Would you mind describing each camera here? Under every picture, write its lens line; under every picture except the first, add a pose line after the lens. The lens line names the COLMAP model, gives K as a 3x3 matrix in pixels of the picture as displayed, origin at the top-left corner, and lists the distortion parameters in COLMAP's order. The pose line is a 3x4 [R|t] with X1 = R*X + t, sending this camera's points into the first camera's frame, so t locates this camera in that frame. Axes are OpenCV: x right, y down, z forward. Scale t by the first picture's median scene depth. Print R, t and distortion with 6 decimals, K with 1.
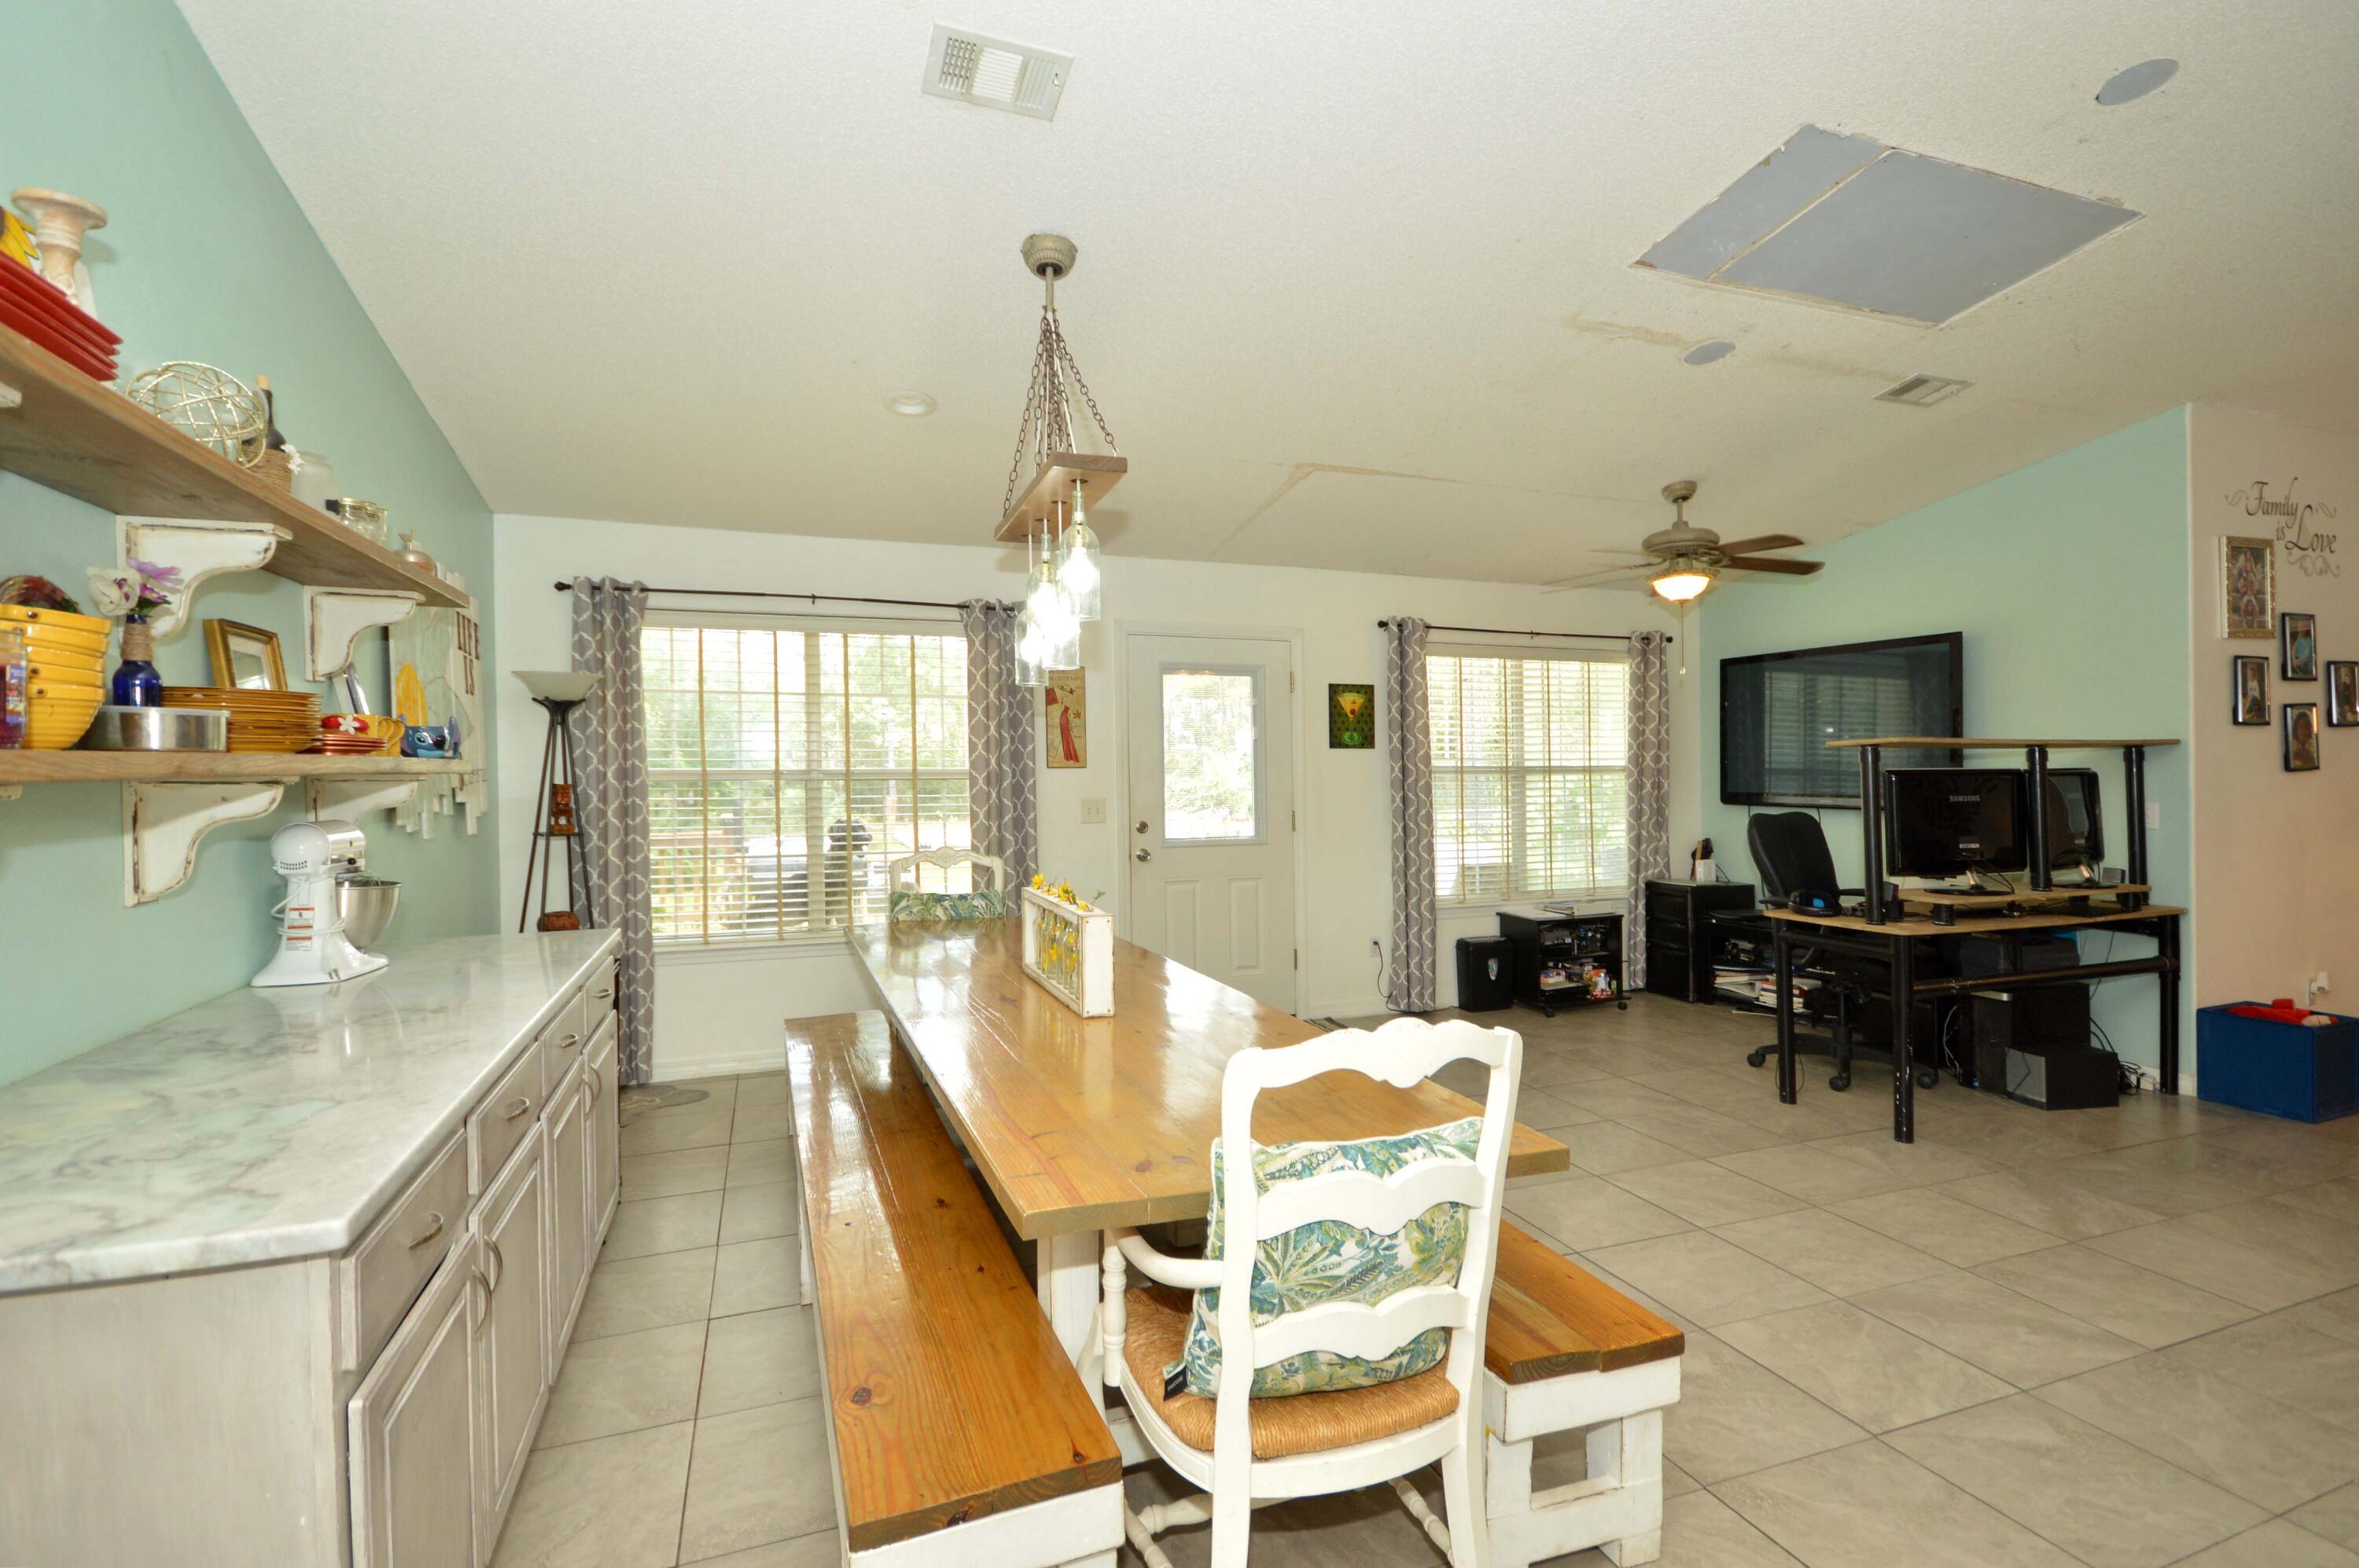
lens RADIAL K [[1088.4, 0, 1179.5], [0, 1088.4, 784.0], [0, 0, 1]] dist [0.032526, -0.019326]
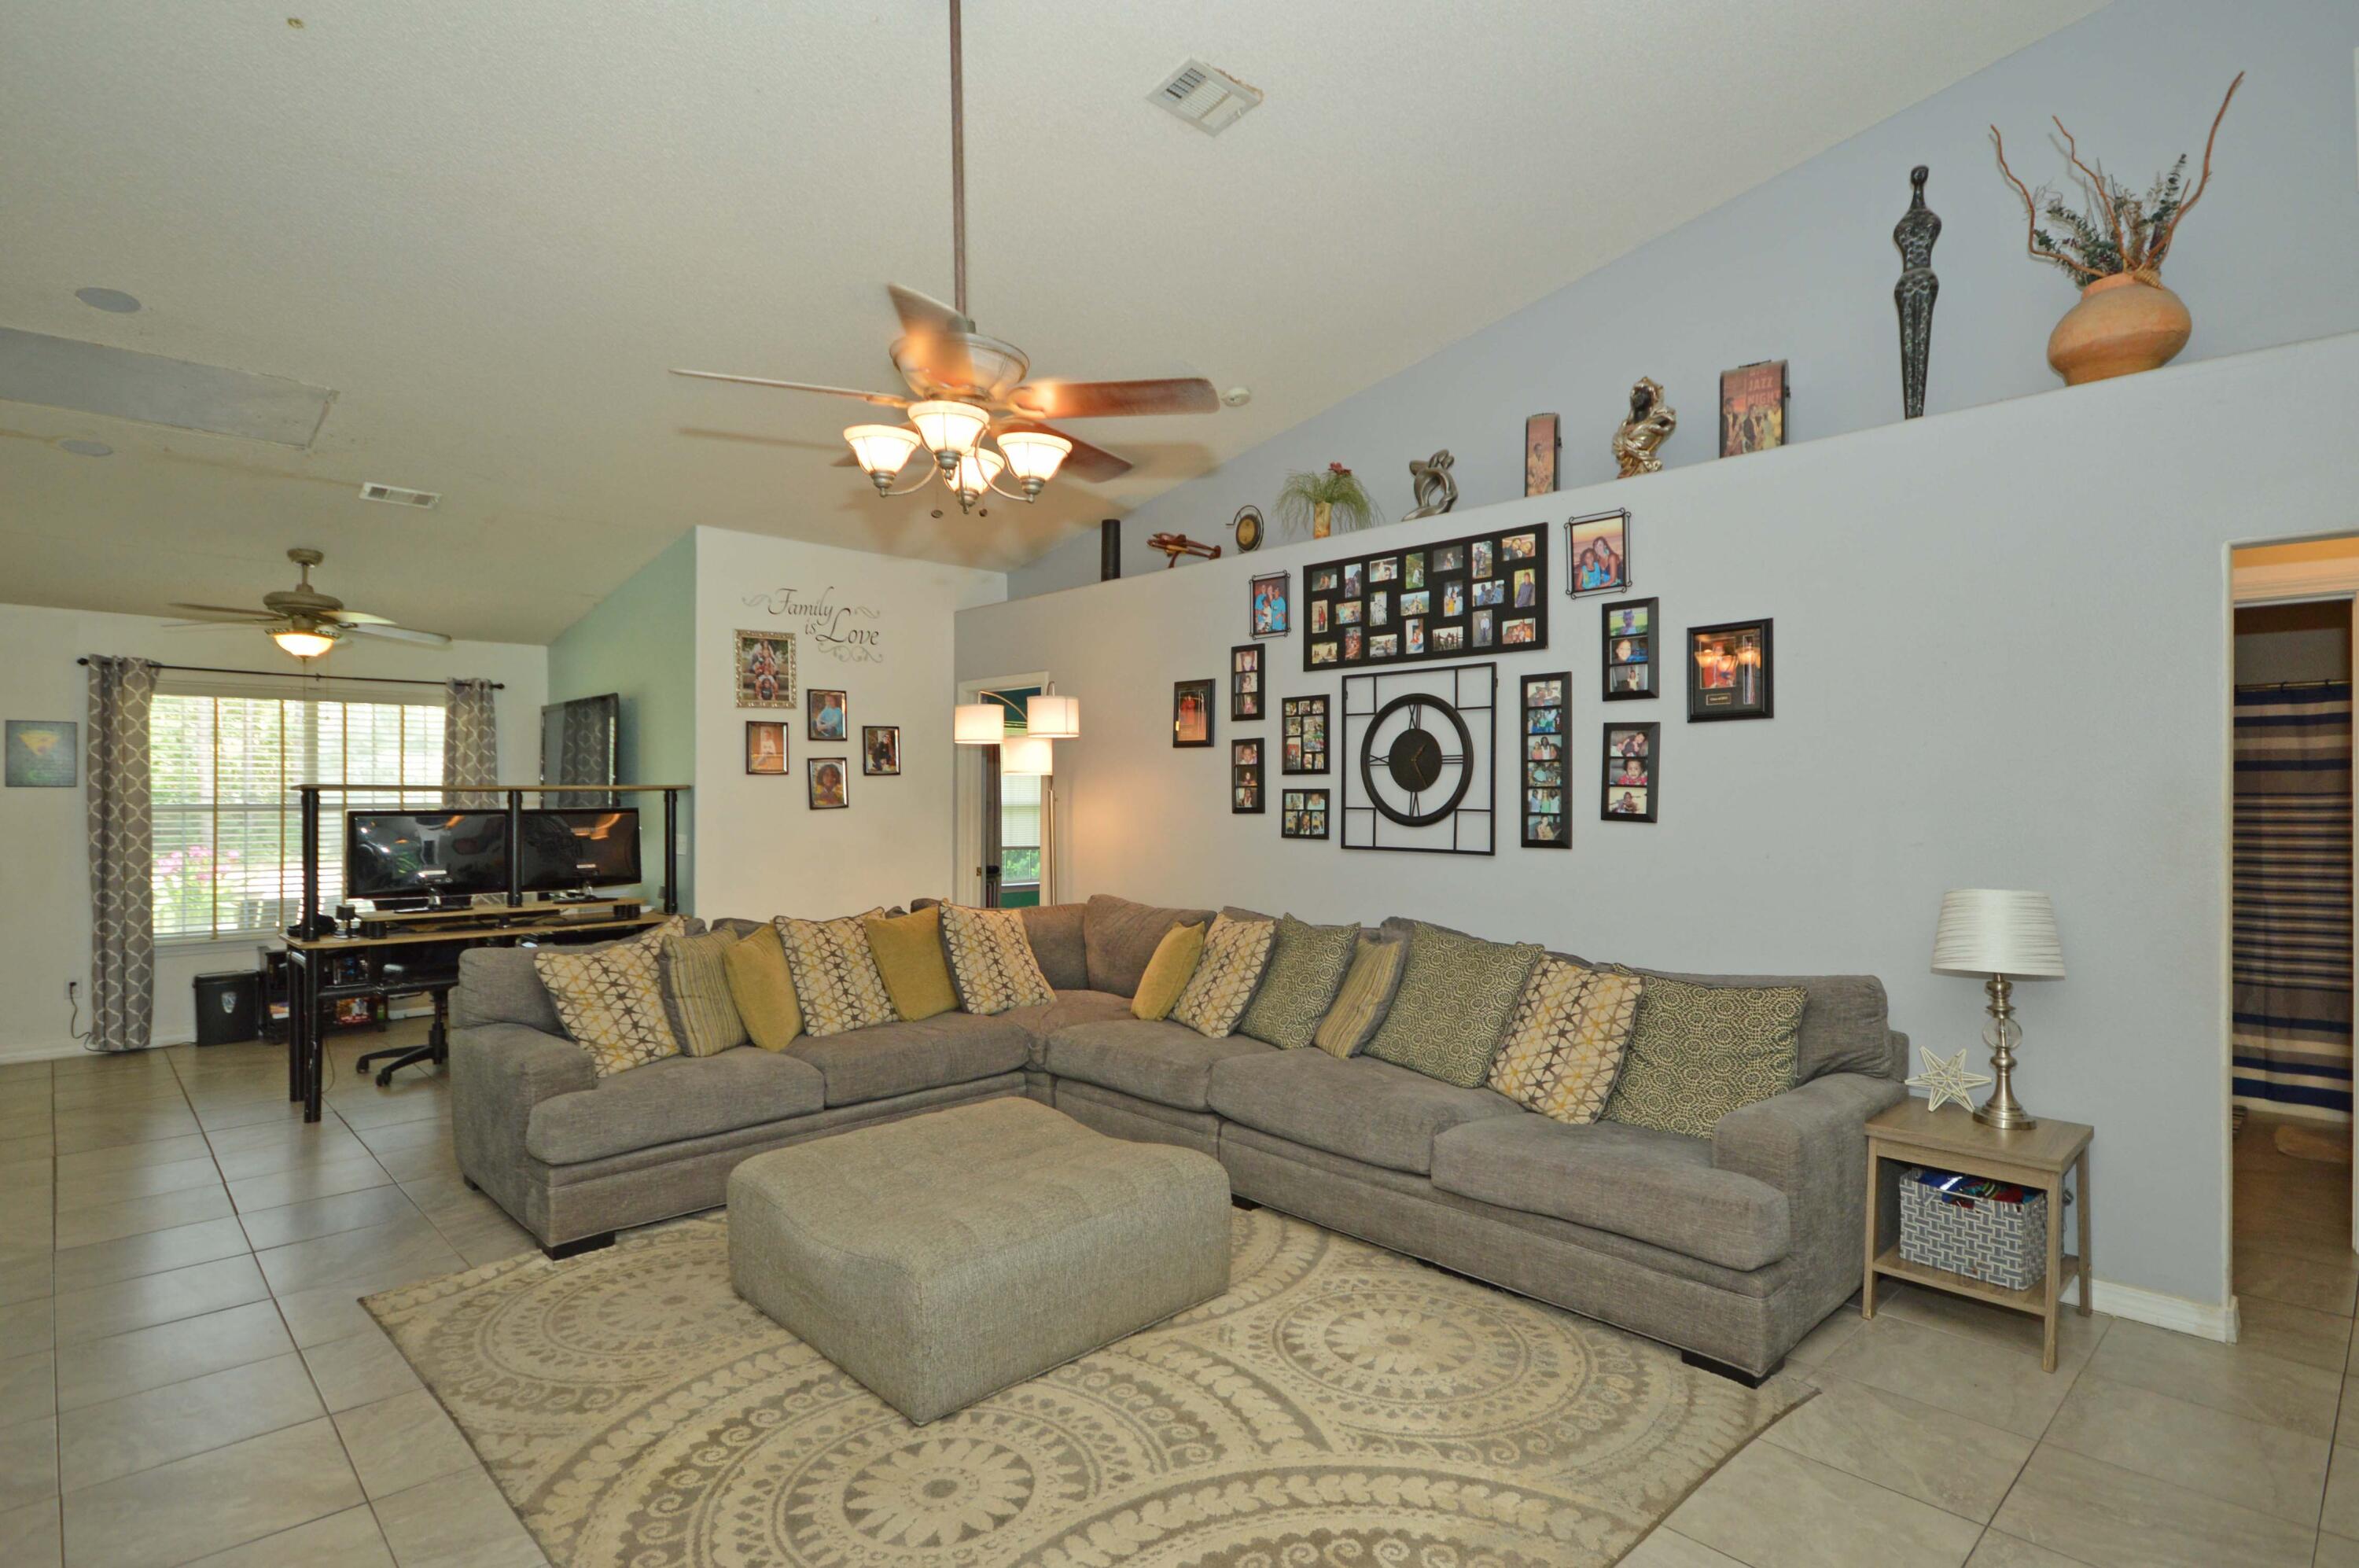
lens RADIAL K [[1195.0, 0, 1176.3], [0, 1195.0, 798.1], [0, 0, 1]] dist [0.011295, -0.000016]
pose [[0.925349, 0.000397, 0.379117, 0.811384], [0.004627, 0.999913, -0.012340, -0.005203], [-0.379089, 0.013173, 0.925266, -0.456620]]
